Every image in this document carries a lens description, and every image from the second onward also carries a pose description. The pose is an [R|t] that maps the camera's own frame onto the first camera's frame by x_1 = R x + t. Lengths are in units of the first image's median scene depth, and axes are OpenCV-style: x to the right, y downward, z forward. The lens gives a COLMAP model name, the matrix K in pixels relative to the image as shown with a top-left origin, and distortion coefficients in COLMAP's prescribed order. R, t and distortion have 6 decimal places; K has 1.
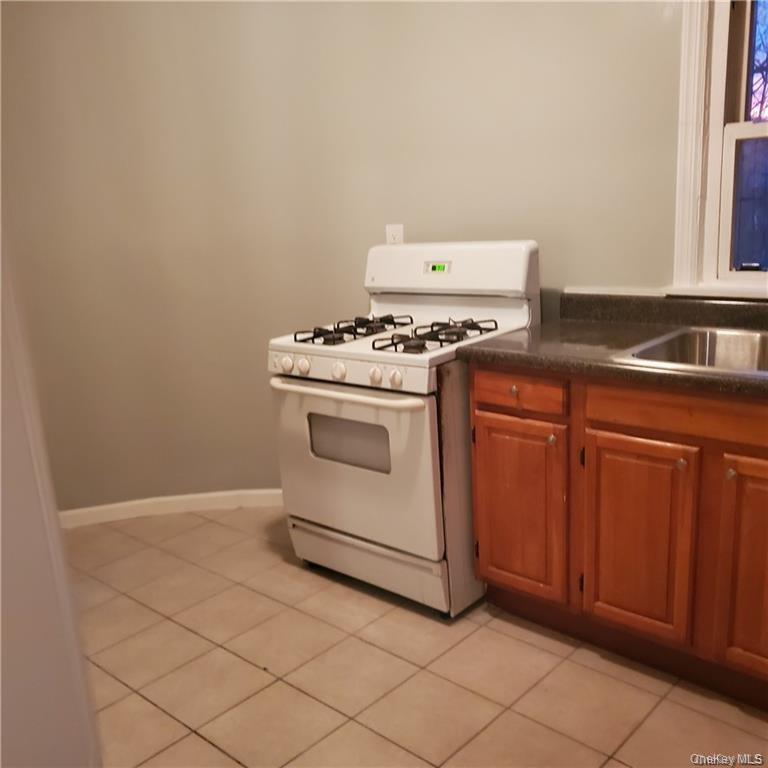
lens RADIAL K [[775.6, 0, 386.3], [0, 775.6, 384.5], [0, 0, 1]] dist [-0.006655, 0.000000]
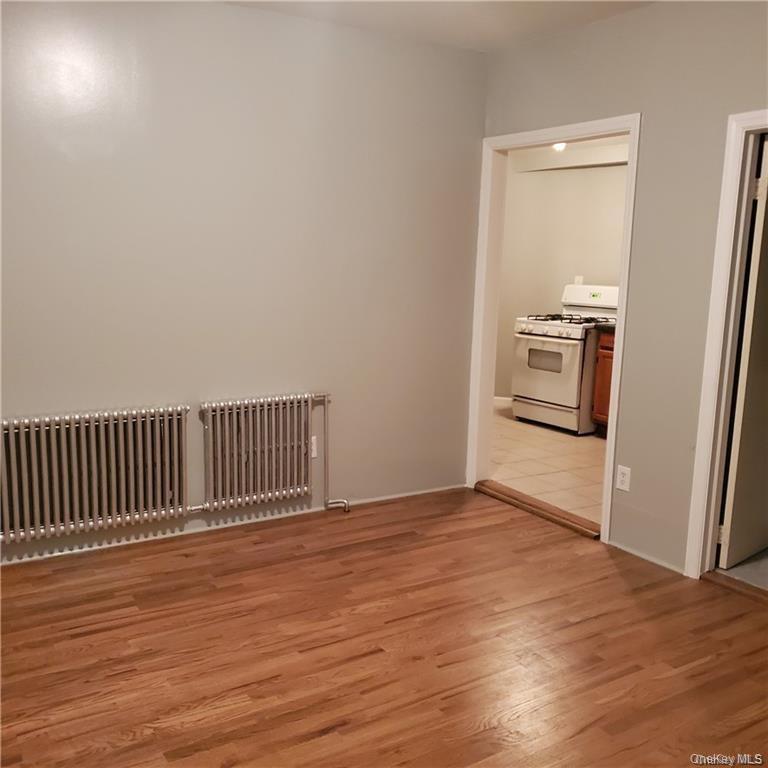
lens RADIAL K [[775.6, 0, 380.4], [0, 775.6, 384.5], [0, 0, 1]] dist [-0.006655, 0.000000]
pose [[0.957769, 0.132331, -0.255278, 0.083952], [-0.155494, 0.985158, -0.072705, 0.395783], [0.241867, 0.109329, 0.964130, -1.403287]]
